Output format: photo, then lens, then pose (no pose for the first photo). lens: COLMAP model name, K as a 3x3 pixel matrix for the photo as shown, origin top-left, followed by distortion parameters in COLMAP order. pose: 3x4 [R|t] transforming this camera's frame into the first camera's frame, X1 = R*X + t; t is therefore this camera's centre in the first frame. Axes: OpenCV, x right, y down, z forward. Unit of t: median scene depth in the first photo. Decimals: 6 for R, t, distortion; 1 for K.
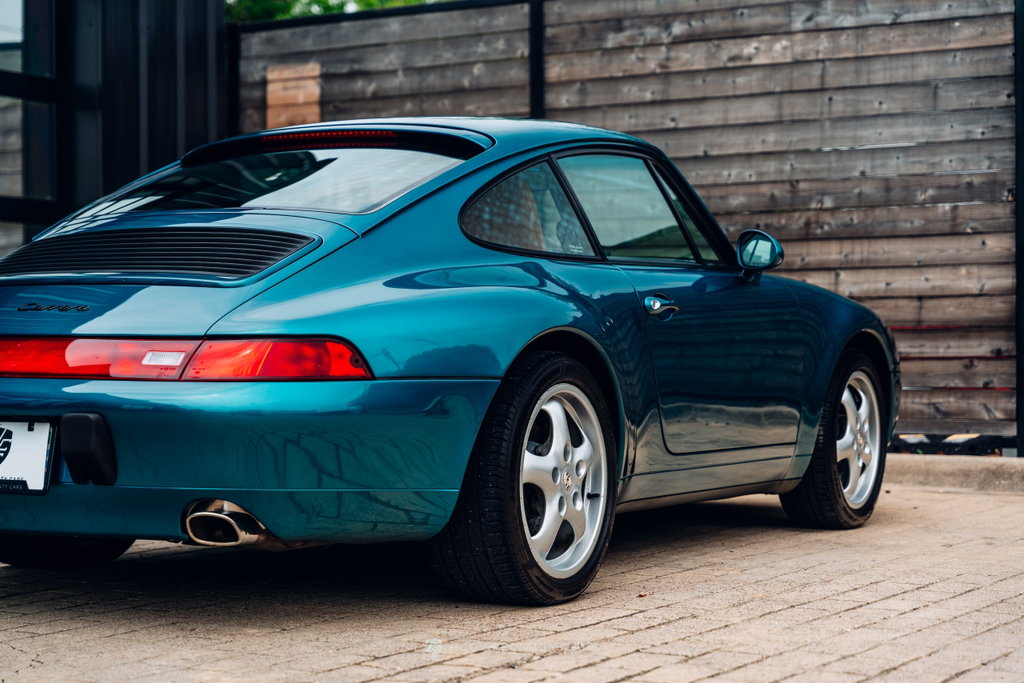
lens RADIAL K [[2000.4, 0, 513.2], [0, 2000.4, 365.0], [0, 0, 1]] dist [0.035545, -0.010732]
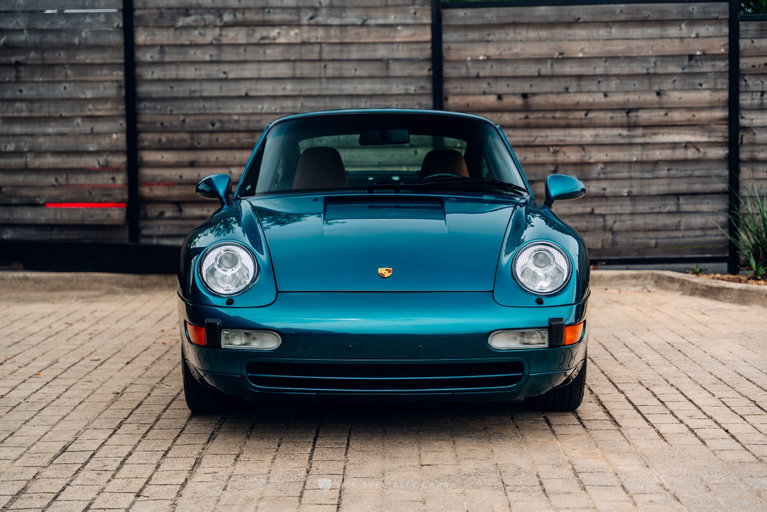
lens RADIAL K [[1498.4, 0, 384.4], [0, 1498.4, 273.6], [0, 0, 1]] dist [0.035545, -0.010732]
pose [[0.866842, -0.045098, 0.496539, -0.438196], [0.011814, 0.997479, 0.069972, -0.043518], [-0.498443, -0.054789, 0.865190, -0.148108]]
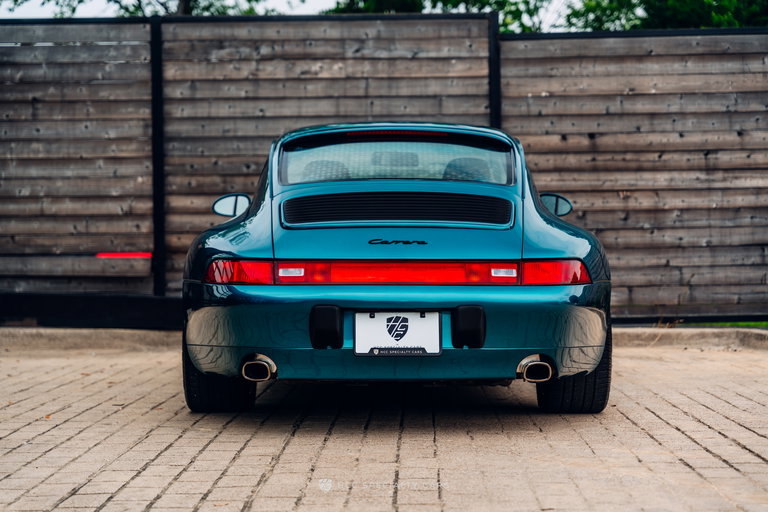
lens RADIAL K [[1500.3, 0, 384.9], [0, 1500.3, 273.7], [0, 0, 1]] dist [0.035545, -0.010732]
pose [[0.873555, -0.010343, 0.486616, -0.398487], [0.009542, 0.999946, 0.004125, -0.004010], [-0.486632, 0.001040, 0.873606, -0.030007]]
